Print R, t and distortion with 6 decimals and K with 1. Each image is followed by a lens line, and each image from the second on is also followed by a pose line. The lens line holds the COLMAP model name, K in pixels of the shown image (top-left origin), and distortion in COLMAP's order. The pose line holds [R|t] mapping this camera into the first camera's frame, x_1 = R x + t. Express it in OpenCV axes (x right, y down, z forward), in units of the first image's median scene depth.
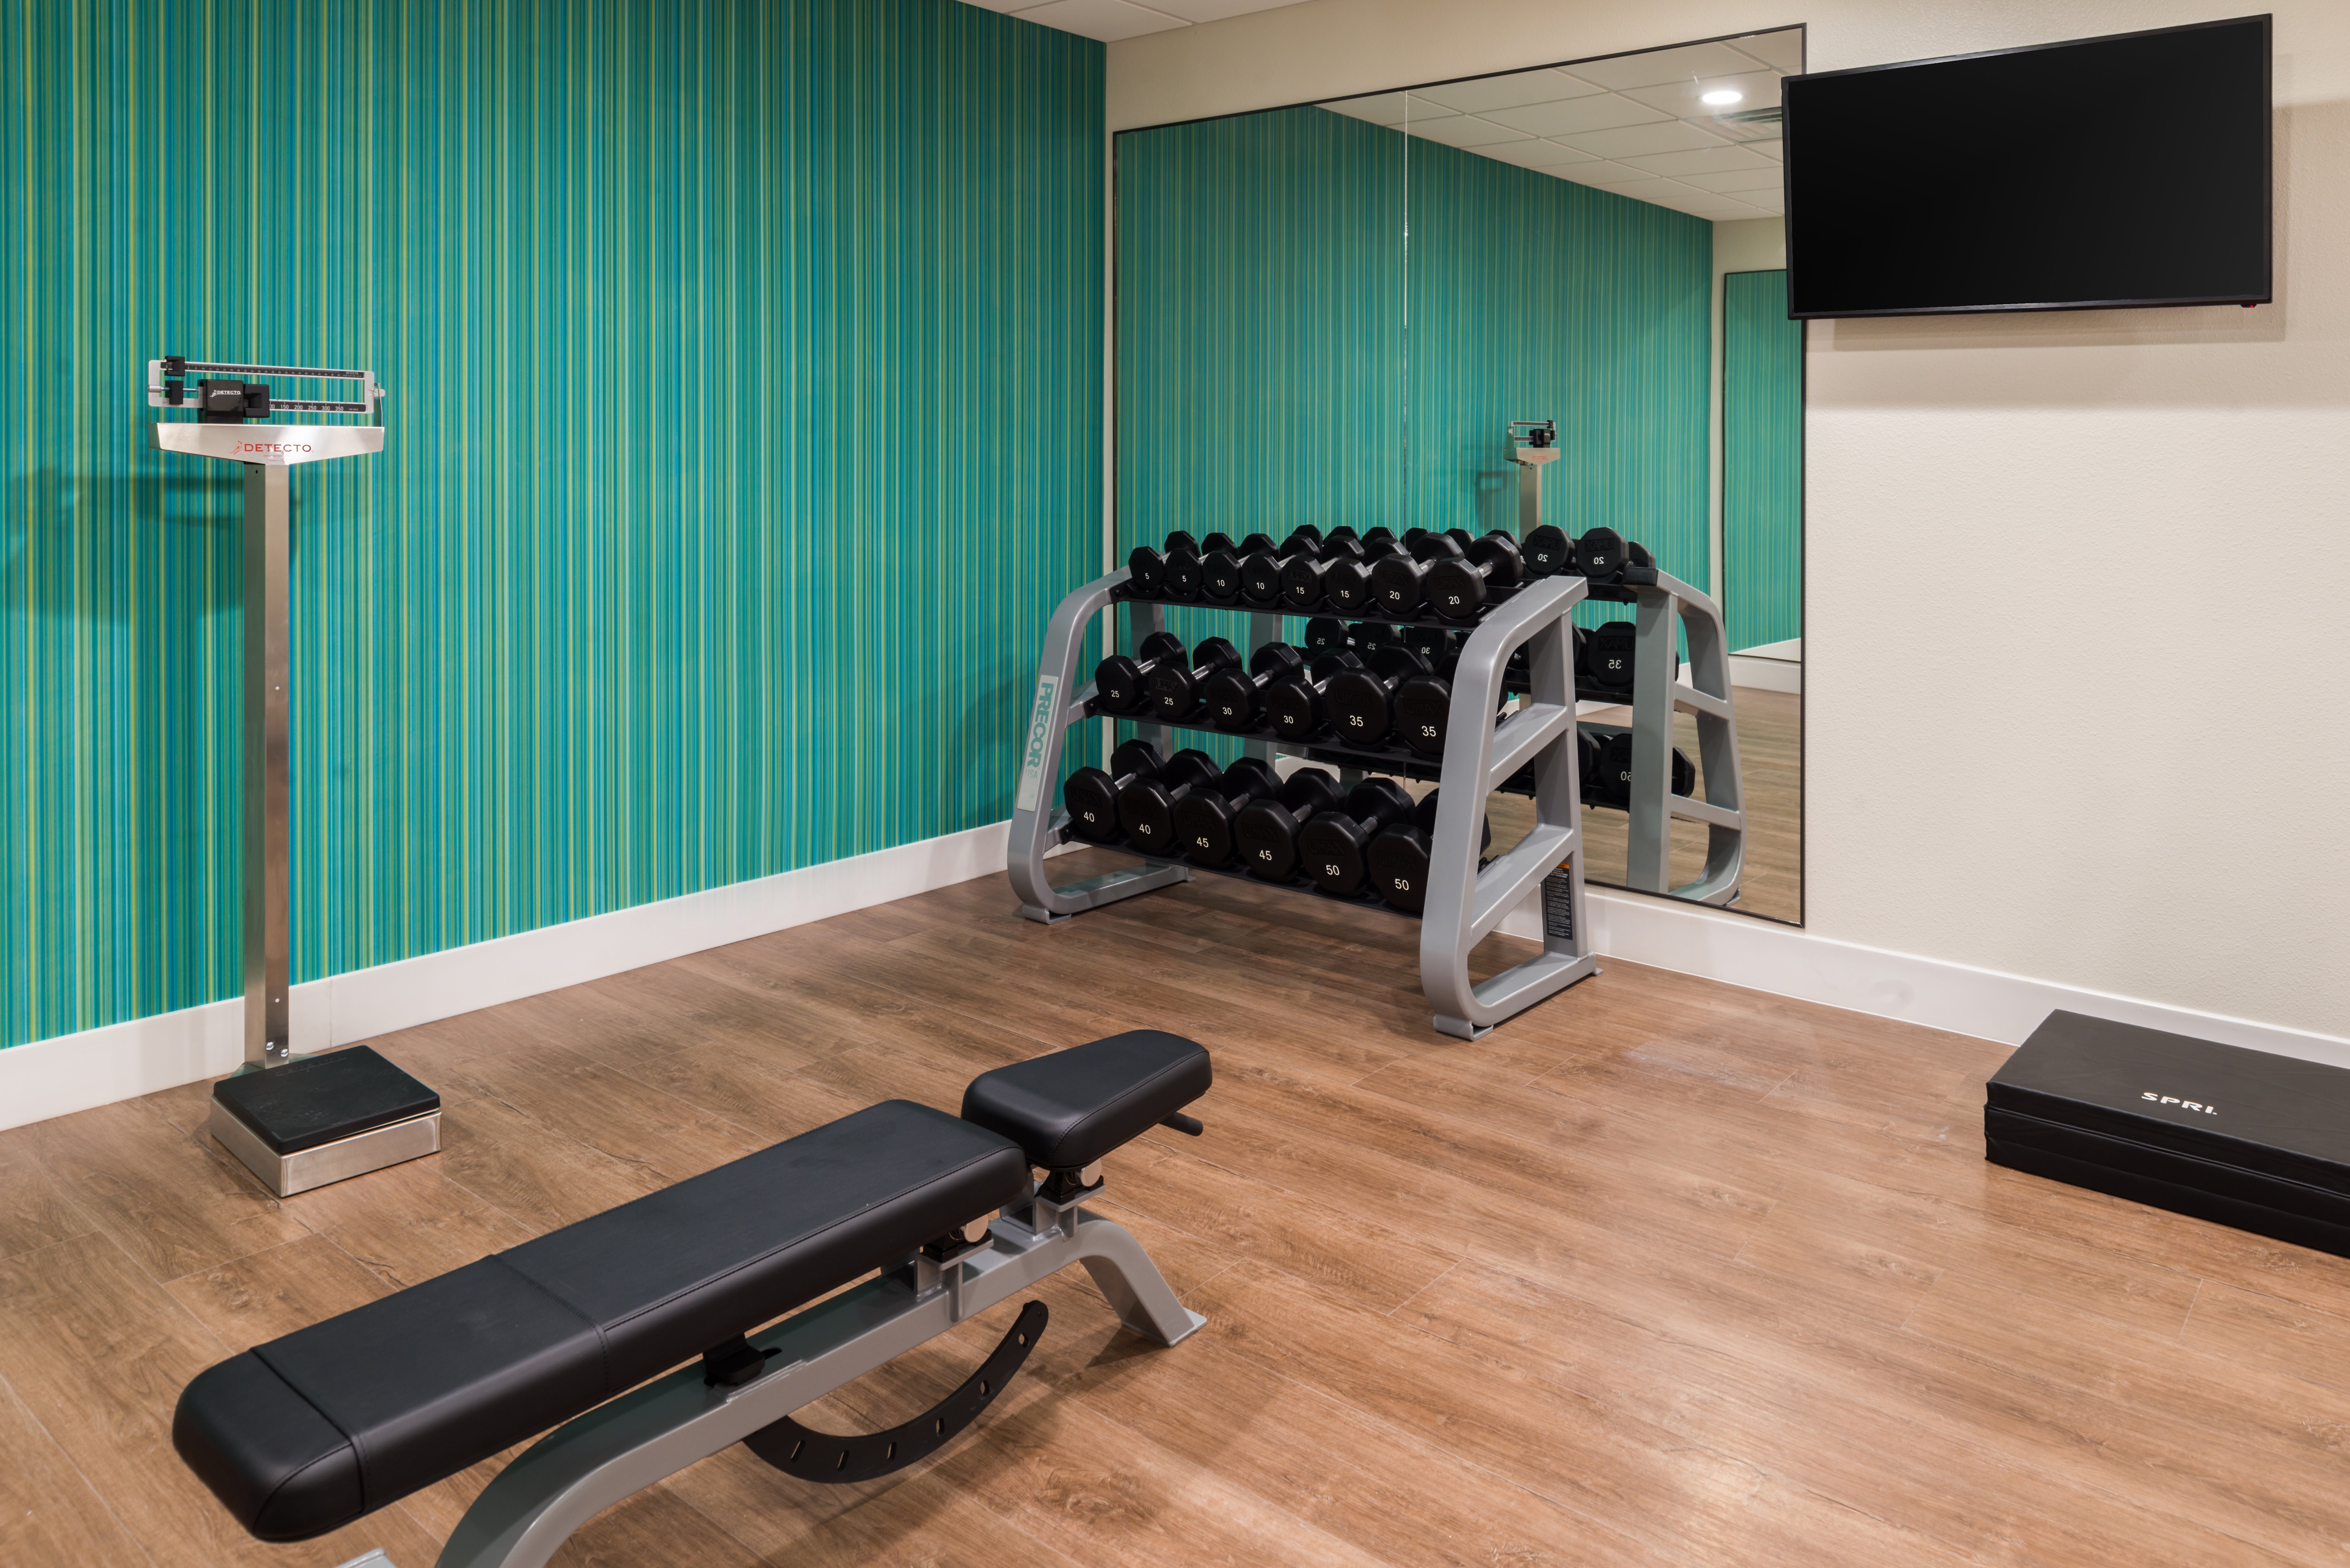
lens RADIAL K [[1644.0, 0, 1176.1], [0, 1644.0, 598.9], [0, 0, 1]] dist [-0.047809, -0.000711]
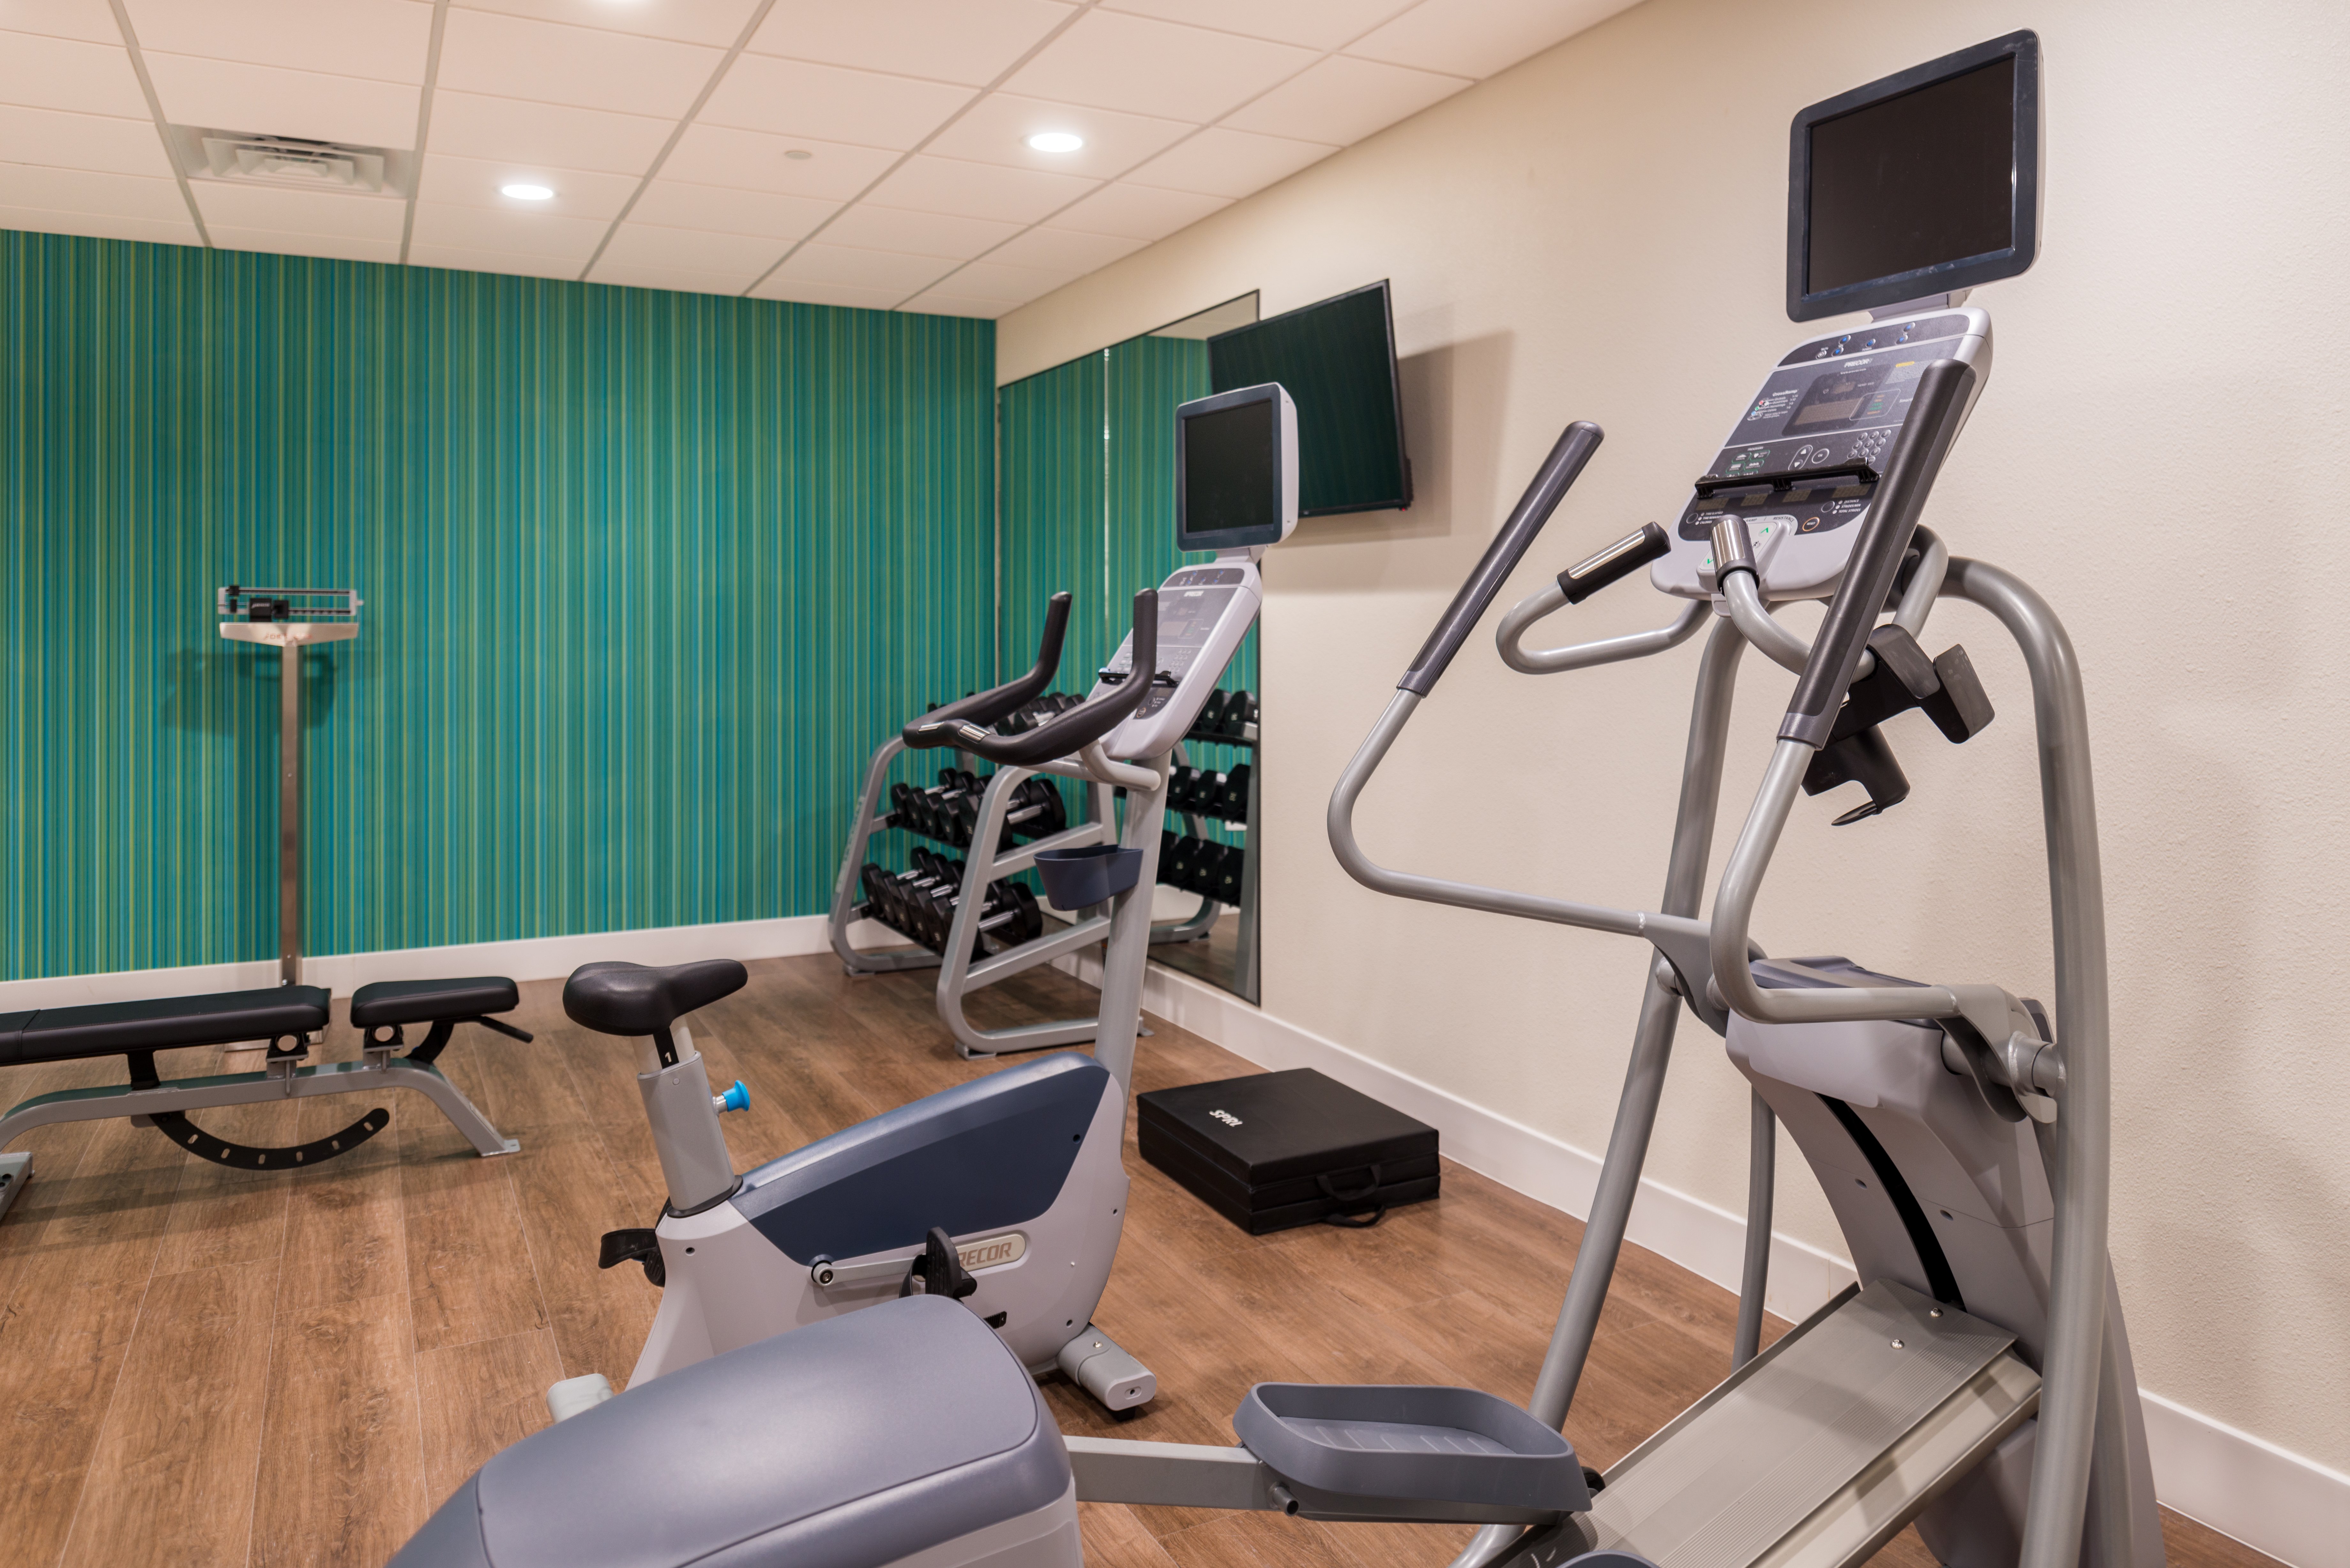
lens RADIAL K [[1563.9, 0, 1175.0], [0, 1563.9, 784.0], [0, 0, 1]] dist [-0.066842, 0.000306]
pose [[0.925714, 0.023747, -0.377479, 0.897078], [-0.023520, 0.999710, 0.005213, 0.032587], [0.377493, 0.004052, 0.926004, -0.149260]]
